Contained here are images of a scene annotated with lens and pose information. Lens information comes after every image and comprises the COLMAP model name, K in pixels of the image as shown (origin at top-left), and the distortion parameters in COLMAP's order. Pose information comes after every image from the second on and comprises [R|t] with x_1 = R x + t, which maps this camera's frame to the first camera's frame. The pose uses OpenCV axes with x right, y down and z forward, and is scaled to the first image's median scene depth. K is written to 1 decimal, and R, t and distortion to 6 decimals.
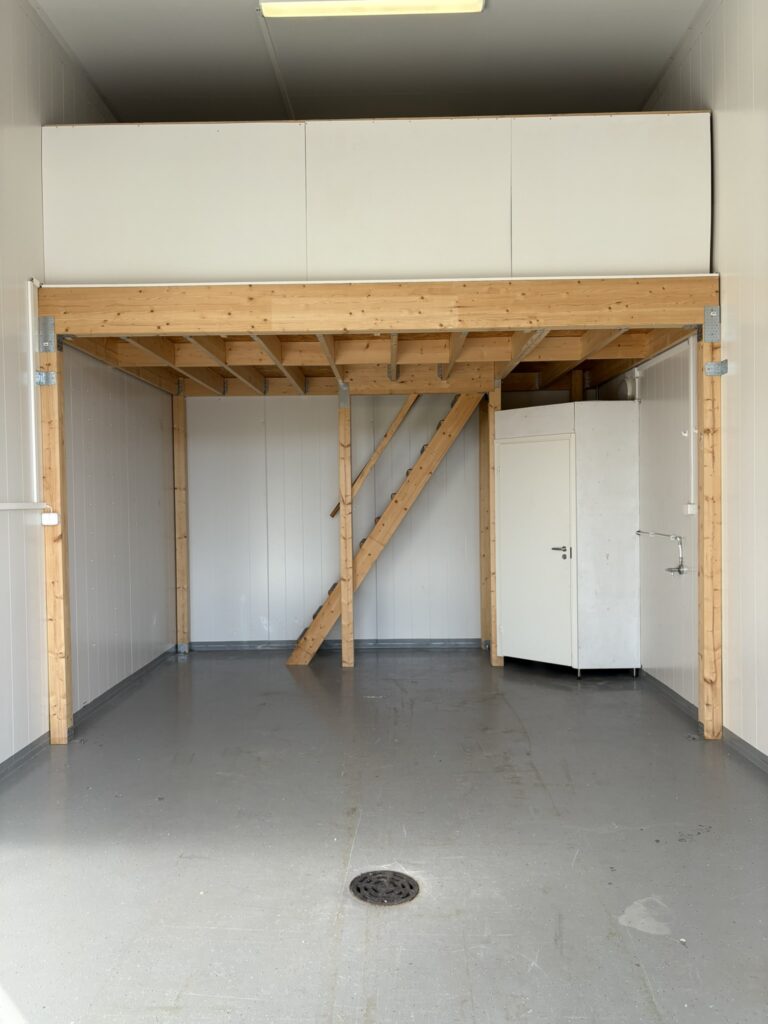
lens RADIAL K [[771.4, 0, 383.4], [0, 771.4, 520.6], [0, 0, 1]] dist [0.025816, -0.027619]
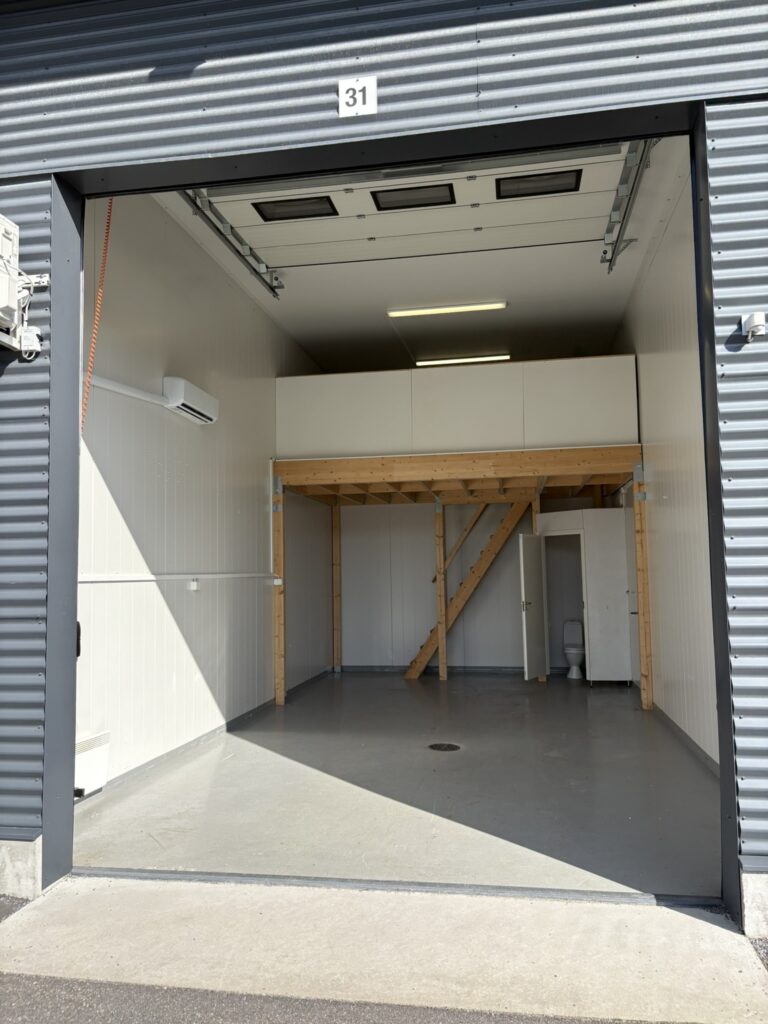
lens RADIAL K [[771.4, 0, 383.1], [0, 771.4, 514.0], [0, 0, 1]] dist [0.025816, -0.027619]
pose [[0.987134, -0.015872, -0.159103, 0.123114], [-0.000533, 0.994728, -0.102545, 0.025435], [0.159891, 0.101310, 0.981922, -0.811017]]
